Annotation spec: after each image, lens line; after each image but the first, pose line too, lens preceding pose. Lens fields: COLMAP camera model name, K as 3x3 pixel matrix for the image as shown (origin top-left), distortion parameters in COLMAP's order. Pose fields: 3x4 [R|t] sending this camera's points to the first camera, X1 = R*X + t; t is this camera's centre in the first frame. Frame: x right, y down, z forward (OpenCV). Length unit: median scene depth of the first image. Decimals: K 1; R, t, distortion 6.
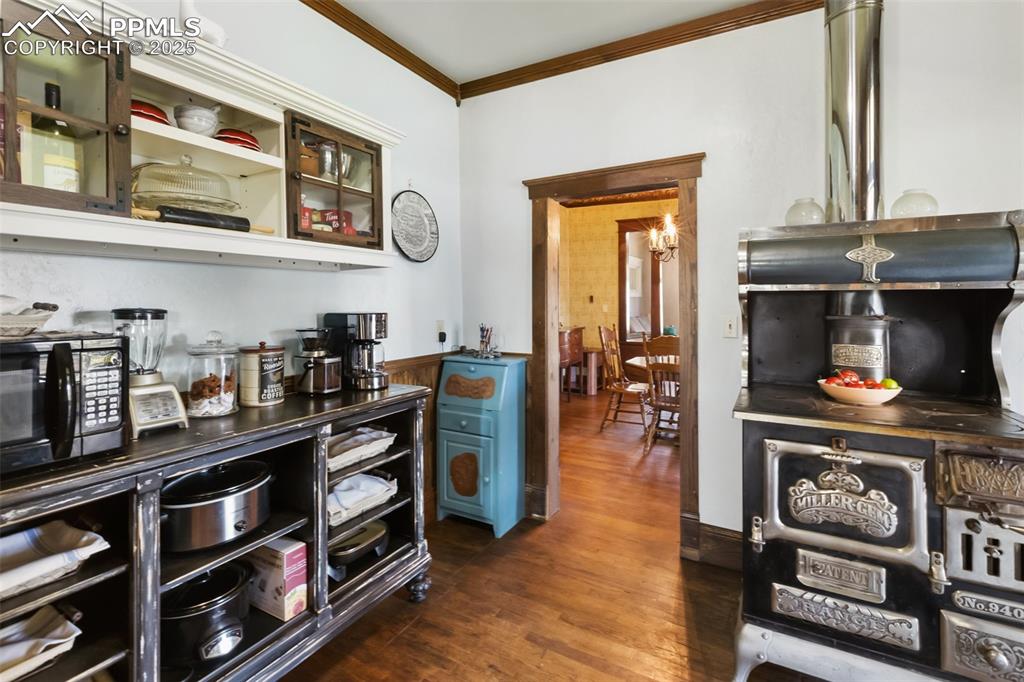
lens RADIAL K [[468.6, 0, 518.0], [0, 468.6, 298.2], [0, 0, 1]] dist [0.001317, -0.000239]
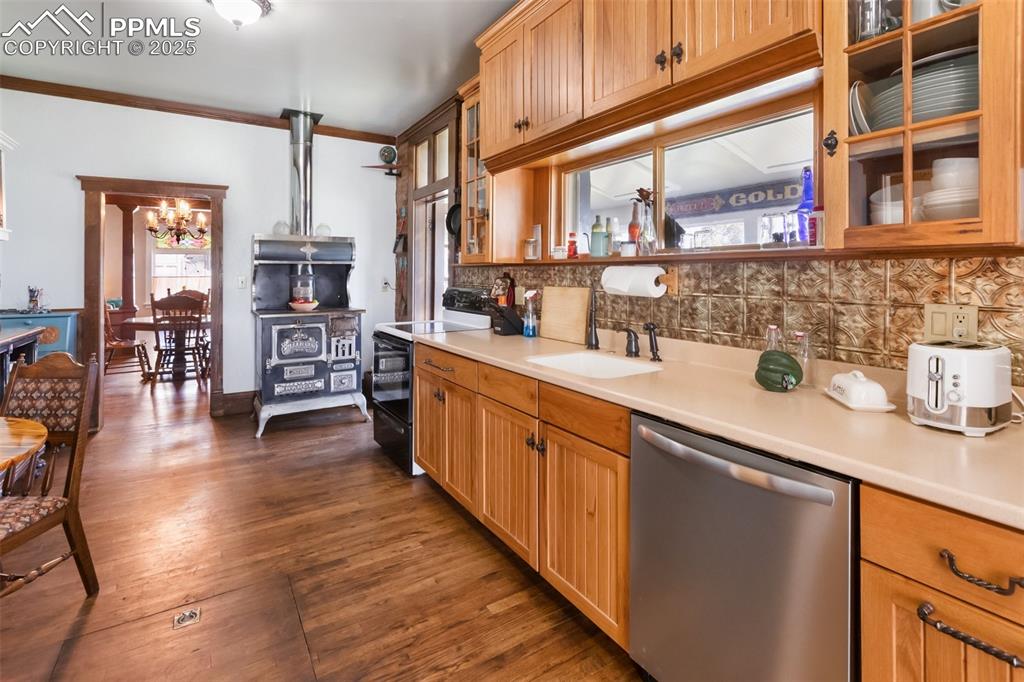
lens RADIAL K [[480.6, 0, 509.2], [0, 480.6, 277.9], [0, 0, 1]] dist [-0.002175, -0.000382]
pose [[0.487157, -0.007520, 0.873282, -0.919323], [-0.004701, 0.999926, 0.011233, 0.022563], [-0.873302, -0.009577, 0.487085, -1.126610]]
